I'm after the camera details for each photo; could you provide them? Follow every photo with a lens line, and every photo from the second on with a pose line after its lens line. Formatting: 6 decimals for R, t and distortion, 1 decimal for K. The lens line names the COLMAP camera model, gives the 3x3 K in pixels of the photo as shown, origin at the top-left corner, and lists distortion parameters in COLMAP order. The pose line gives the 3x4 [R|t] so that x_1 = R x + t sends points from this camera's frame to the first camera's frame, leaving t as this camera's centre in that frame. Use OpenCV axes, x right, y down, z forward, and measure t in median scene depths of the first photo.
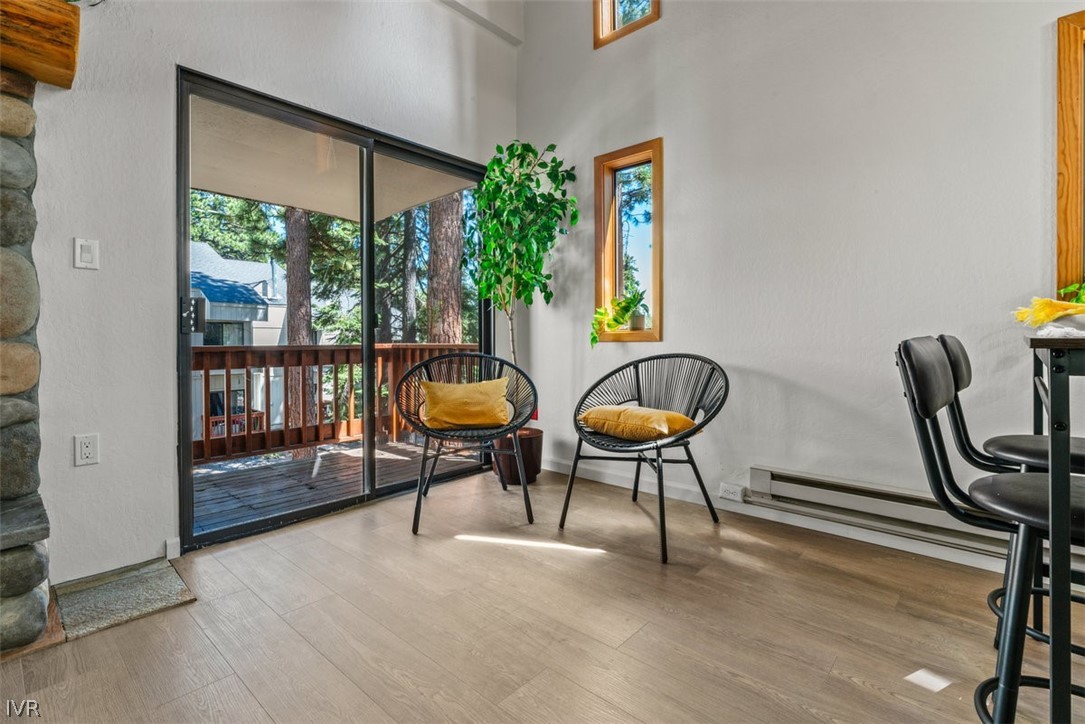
lens RADIAL K [[506.7, 0, 538.6], [0, 506.7, 342.3], [0, 0, 1]] dist [-0.002720, -0.000423]
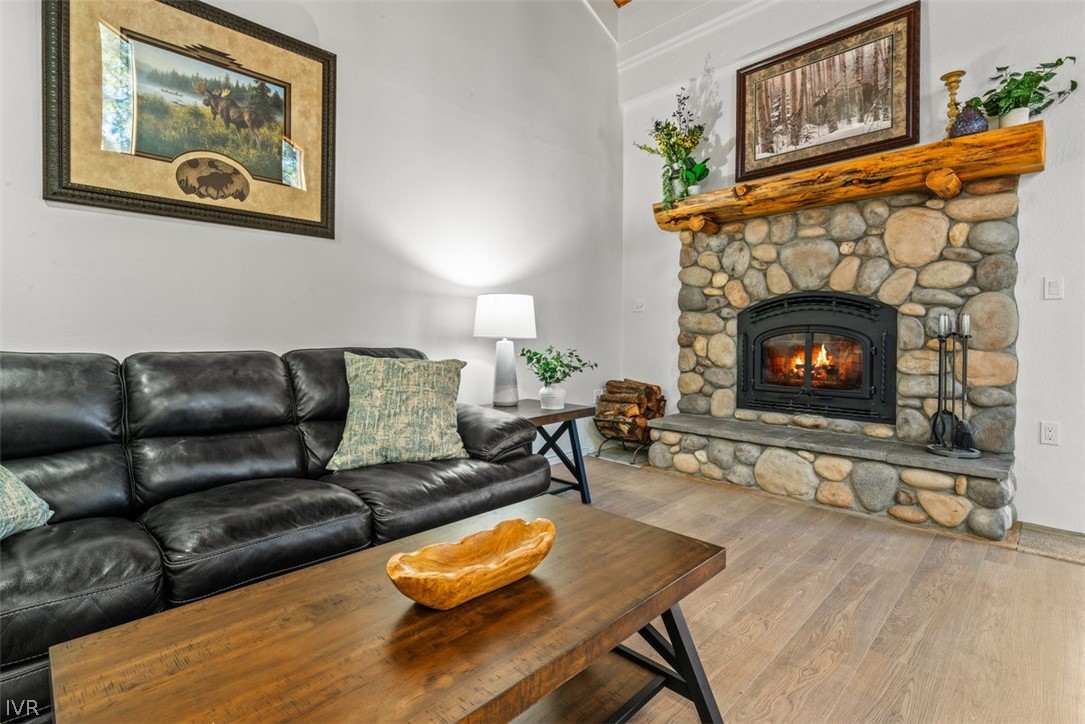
lens RADIAL K [[506.7, 0, 538.6], [0, 506.7, 342.3], [0, 0, 1]] dist [-0.002720, -0.000423]
pose [[-0.056327, 0.019283, -0.998226, 0.579154], [-0.007465, 0.999777, 0.019734, -0.052017], [0.998384, 0.008563, -0.056170, -0.321542]]
